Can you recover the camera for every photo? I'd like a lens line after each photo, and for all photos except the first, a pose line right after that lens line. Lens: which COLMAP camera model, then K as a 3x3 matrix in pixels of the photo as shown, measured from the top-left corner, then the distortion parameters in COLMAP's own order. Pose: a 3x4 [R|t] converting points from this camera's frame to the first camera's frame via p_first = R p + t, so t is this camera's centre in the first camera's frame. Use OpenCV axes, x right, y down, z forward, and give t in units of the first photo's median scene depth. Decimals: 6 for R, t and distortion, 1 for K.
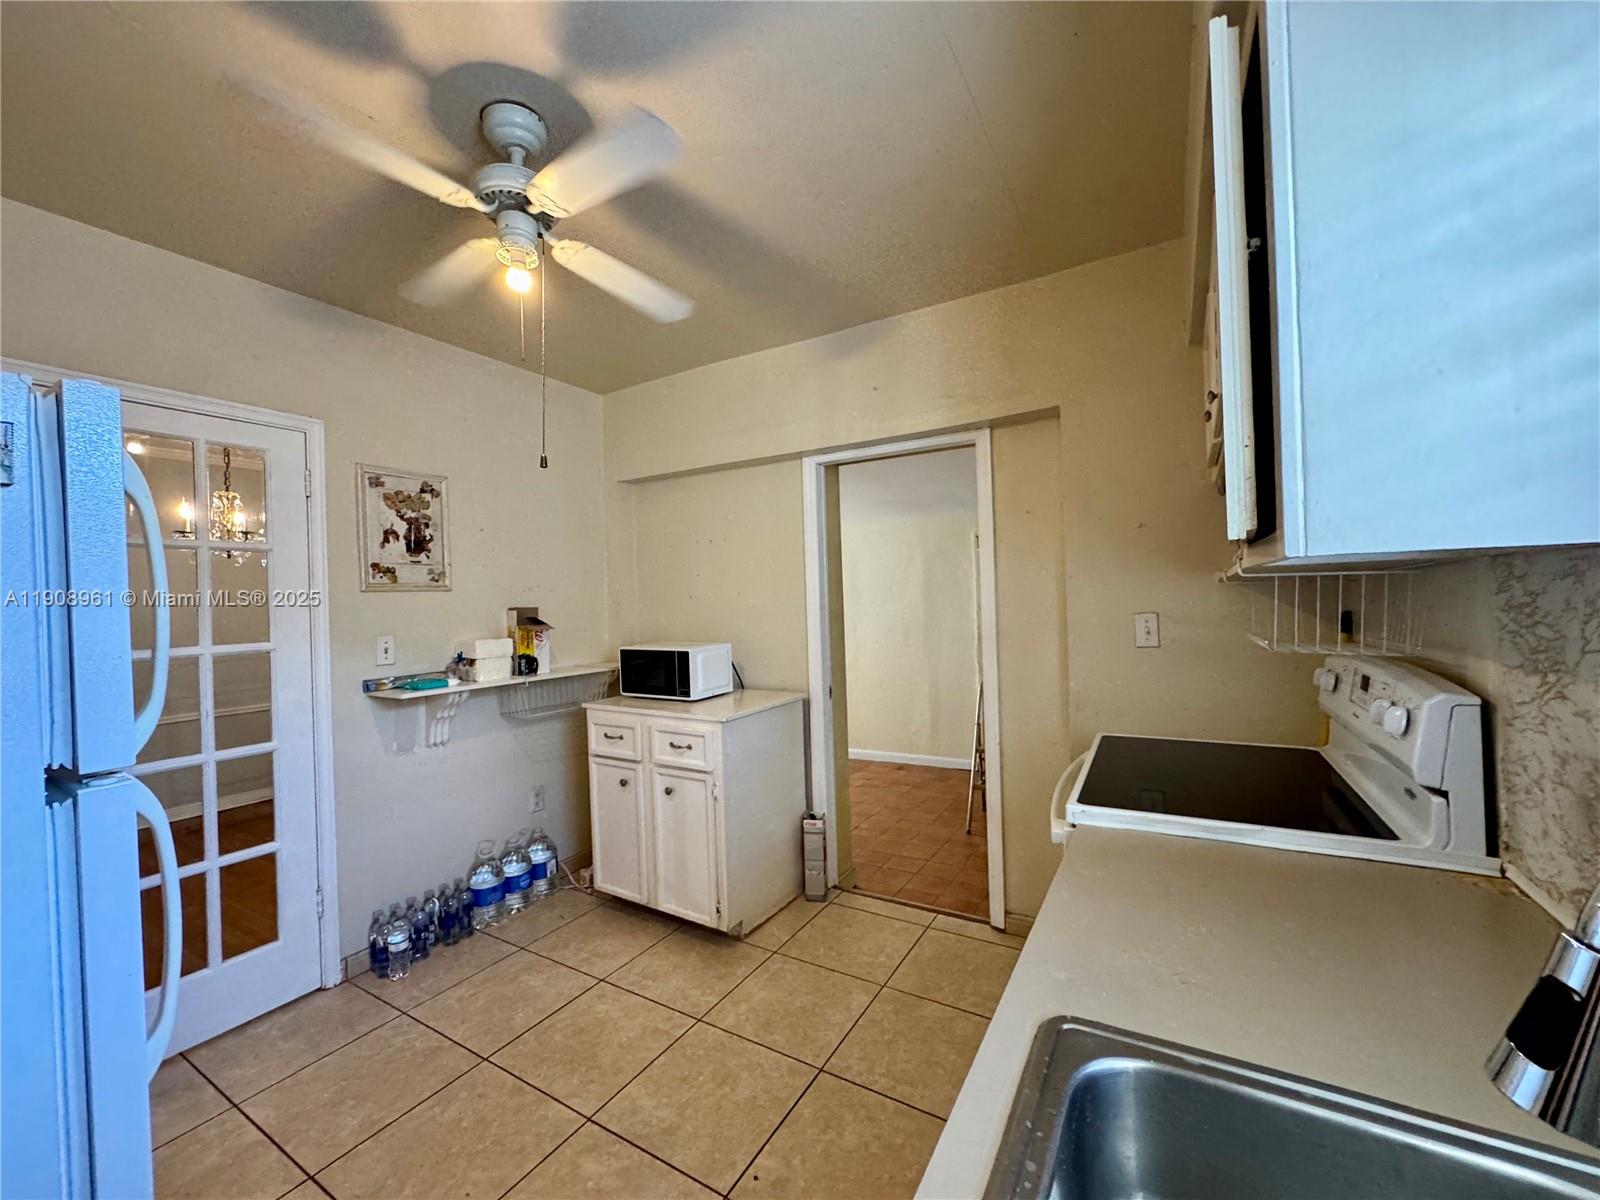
lens RADIAL K [[641.2, 0, 799.2], [0, 641.2, 598.6], [0, 0, 1]] dist [-0.003972, 0.001215]
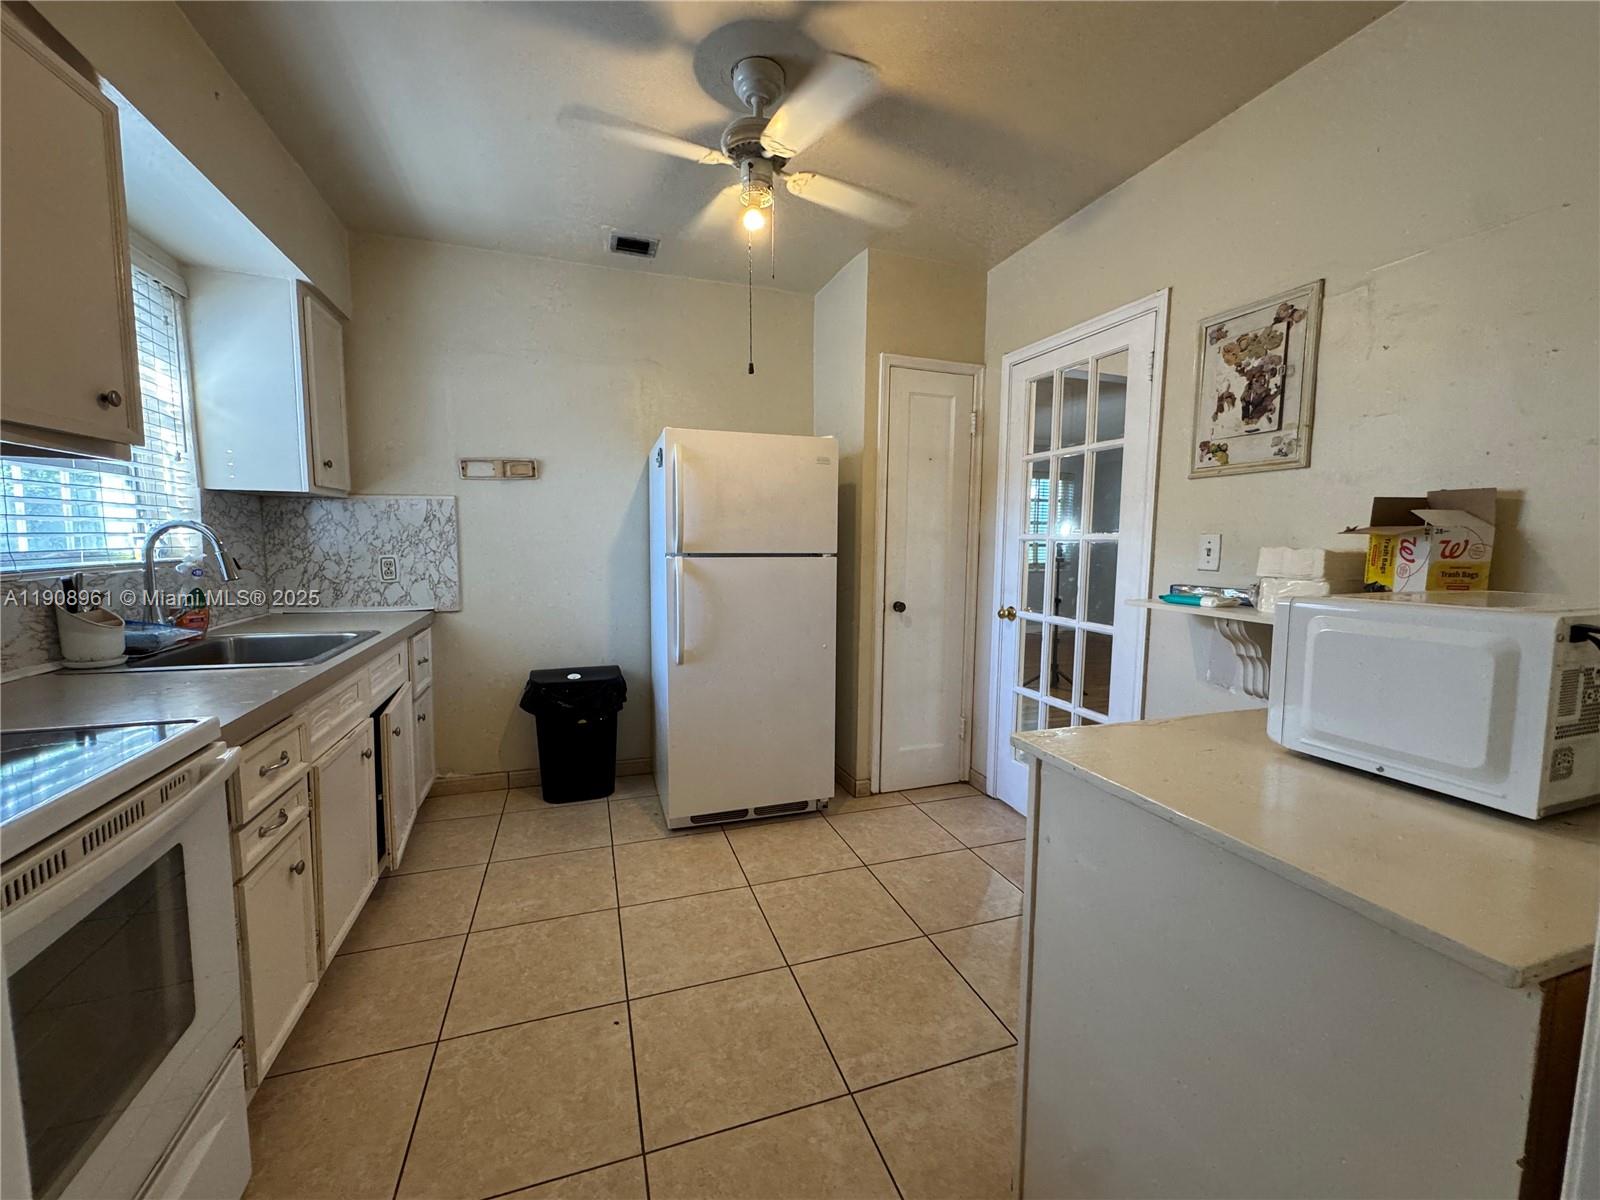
lens RADIAL K [[641.2, 0, 801.3], [0, 641.2, 600.9], [0, 0, 1]] dist [-0.003972, 0.001215]
pose [[-0.645703, 0.099922, -0.757023, 0.282901], [0.009927, 0.992416, 0.122526, 0.038098], [0.763524, 0.071601, -0.641797, 1.109237]]
